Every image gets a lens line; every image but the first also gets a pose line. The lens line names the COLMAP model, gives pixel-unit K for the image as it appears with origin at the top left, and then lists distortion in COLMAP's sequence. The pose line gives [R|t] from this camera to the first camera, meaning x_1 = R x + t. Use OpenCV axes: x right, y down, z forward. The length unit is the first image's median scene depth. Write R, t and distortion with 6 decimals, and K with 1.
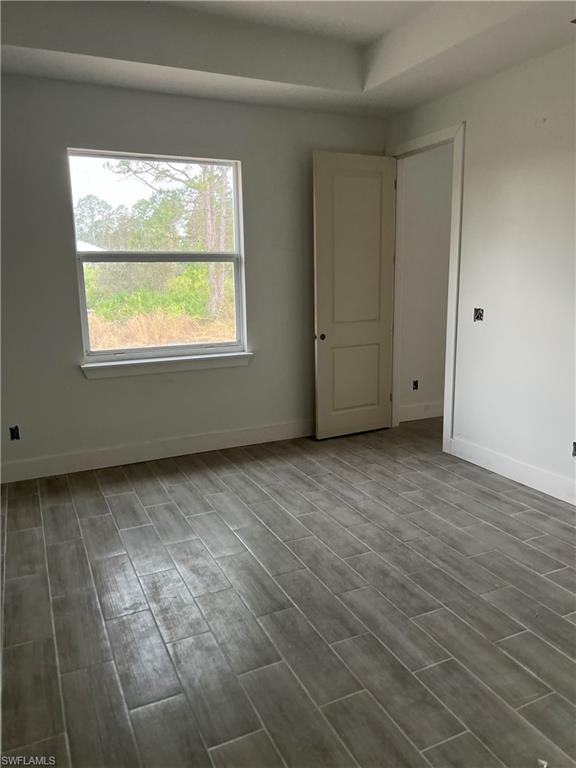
lens RADIAL K [[576.8, 0, 298.2], [0, 576.8, 378.5], [0, 0, 1]] dist [0.054366, -0.057348]
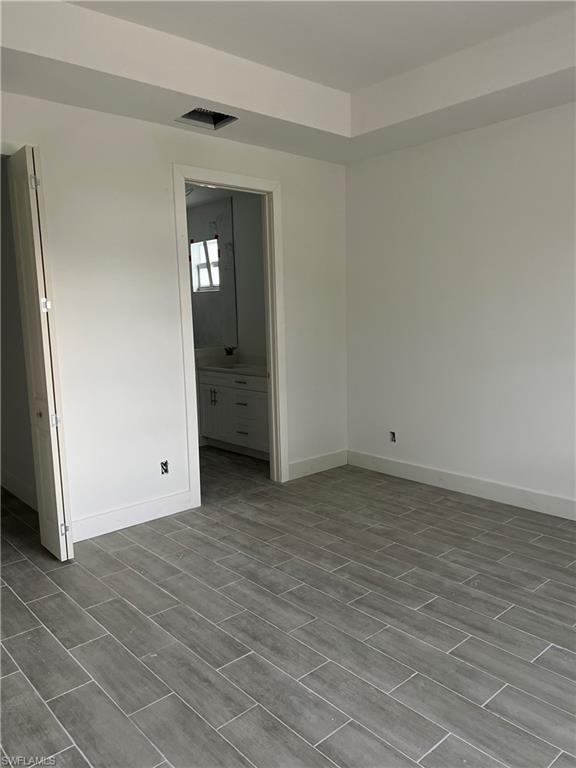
lens RADIAL K [[576.8, 0, 287.8], [0, 576.8, 384.5], [0, 0, 1]] dist [0.054366, -0.057348]
pose [[-0.962166, 0.074302, -0.262139, 0.233739], [-0.009015, 0.952889, 0.303184, -0.223579], [0.272316, 0.294076, -0.916168, 1.189246]]
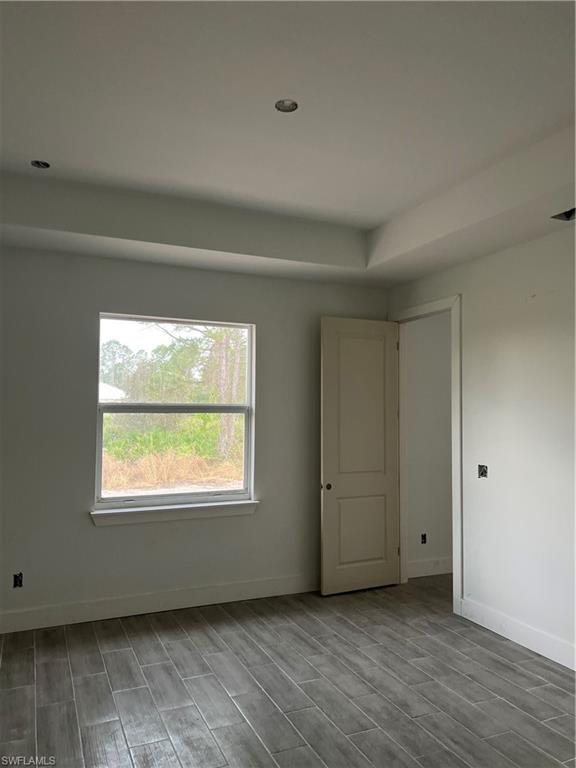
lens RADIAL K [[576.8, 0, 287.9], [0, 576.8, 387.9], [0, 0, 1]] dist [0.054366, -0.057348]
pose [[0.999201, 0.019546, -0.034862, 0.003100], [-0.026834, 0.974509, -0.222740, -0.016891], [0.029620, 0.223497, 0.974254, -0.032920]]
